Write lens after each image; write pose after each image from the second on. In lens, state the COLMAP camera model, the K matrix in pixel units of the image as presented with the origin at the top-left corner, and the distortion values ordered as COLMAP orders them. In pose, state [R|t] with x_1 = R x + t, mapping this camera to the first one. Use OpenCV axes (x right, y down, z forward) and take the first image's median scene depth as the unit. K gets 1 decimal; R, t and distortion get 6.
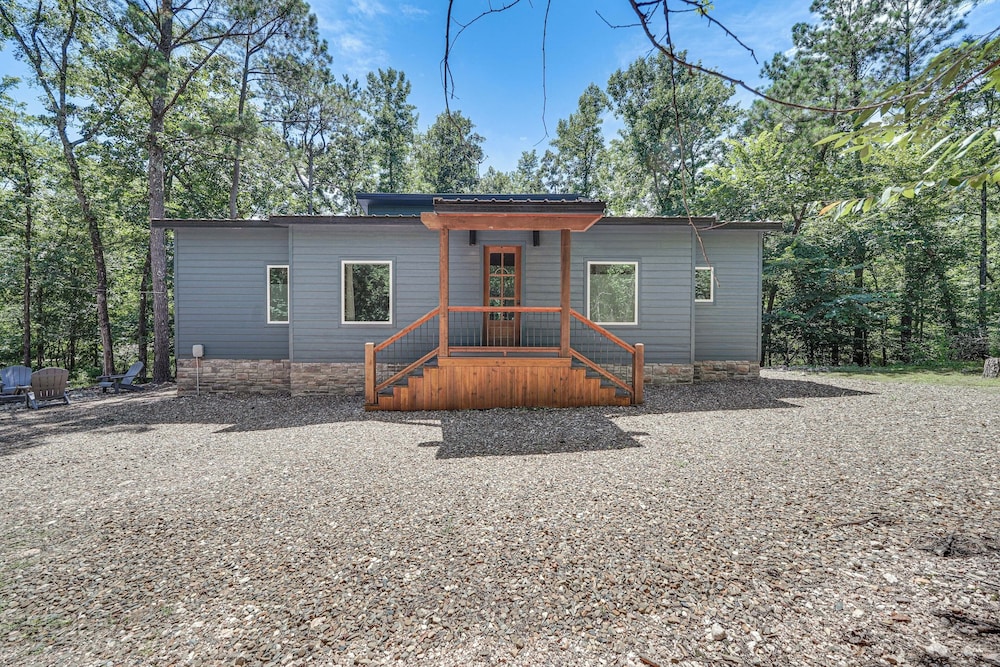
lens RADIAL K [[344.2, 0, 499.5], [0, 344.2, 330.9], [0, 0, 1]] dist [-0.003016, -0.000137]
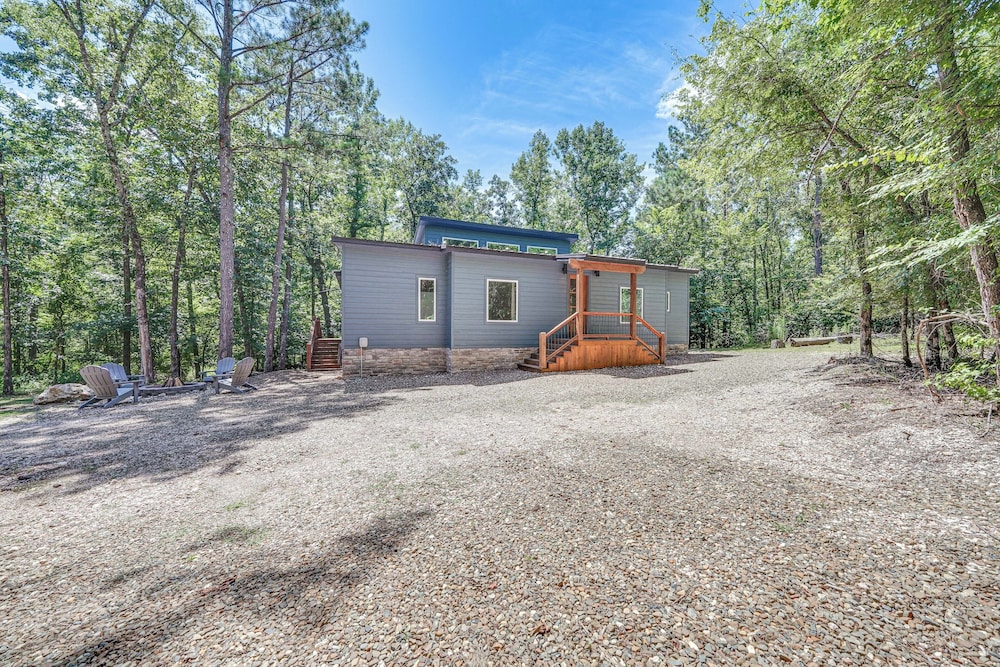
lens RADIAL K [[369.5, 0, 503.3], [0, 369.5, 331.8], [0, 0, 1]] dist [0.002841, 0.000093]
pose [[0.923953, -0.001573, 0.382504, -0.916470], [0.004612, 0.999965, -0.007029, 0.031235], [-0.382479, 0.008259, 0.923927, -0.447959]]
